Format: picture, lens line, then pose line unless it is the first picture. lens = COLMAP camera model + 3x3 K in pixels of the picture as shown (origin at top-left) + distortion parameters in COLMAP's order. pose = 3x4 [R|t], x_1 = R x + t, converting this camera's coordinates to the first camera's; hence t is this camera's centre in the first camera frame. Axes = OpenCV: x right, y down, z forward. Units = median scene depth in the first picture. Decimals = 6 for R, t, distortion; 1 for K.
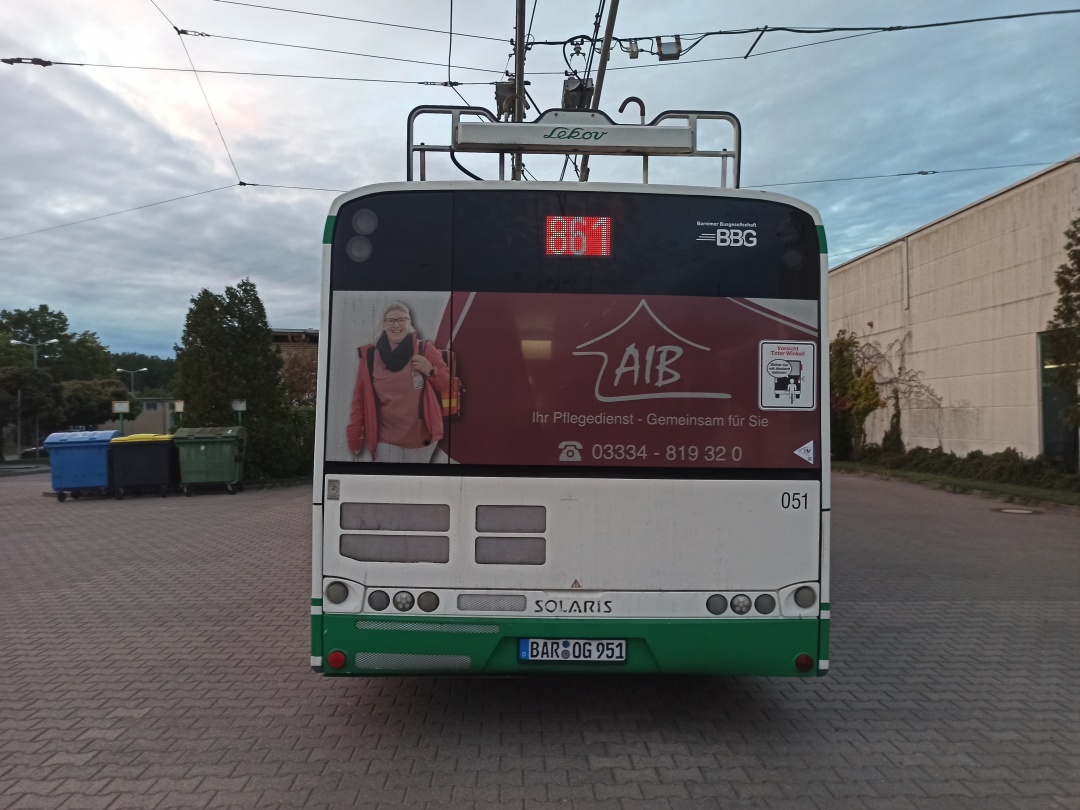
lens RADIAL K [[792.8, 0, 533.0], [0, 792.8, 402.2], [0, 0, 1]] dist [0.073823, -0.074905]
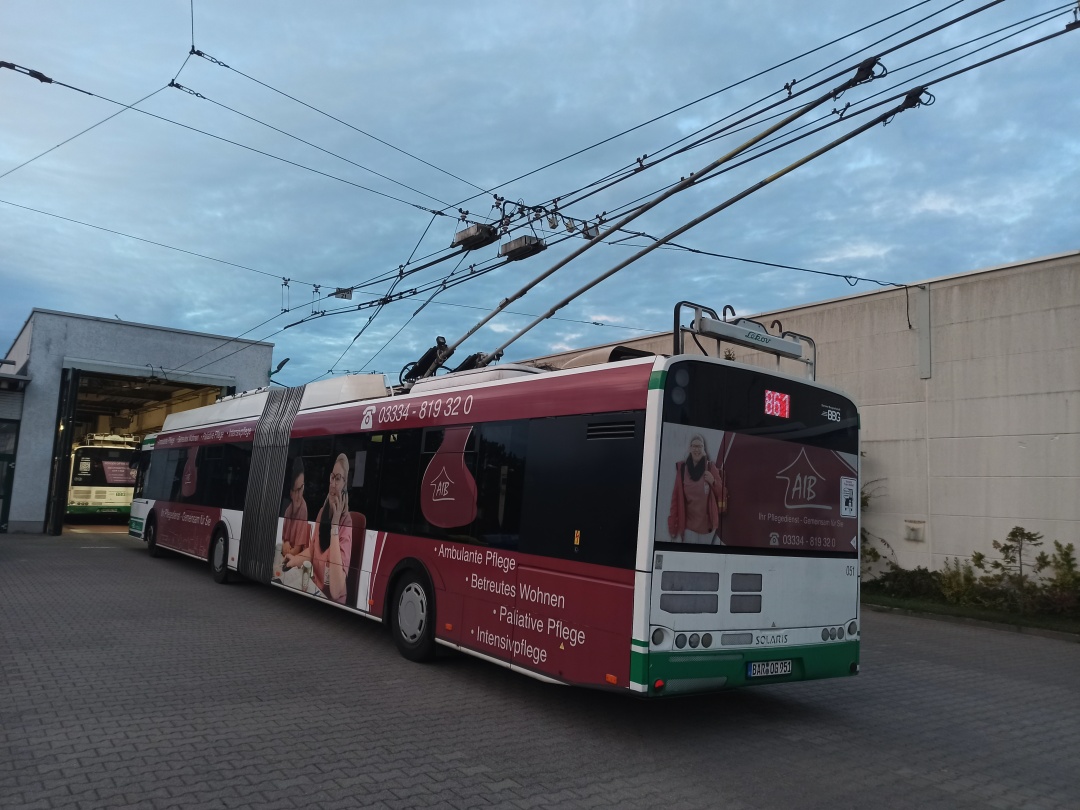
lens RADIAL K [[792.8, 0, 533.0], [0, 792.8, 402.2], [0, 0, 1]] dist [0.073823, -0.074905]
pose [[0.819449, 0.118157, 0.560841, -1.262808], [-0.065065, 0.991372, -0.113794, 0.004177], [-0.569447, 0.056758, 0.820066, -0.048542]]
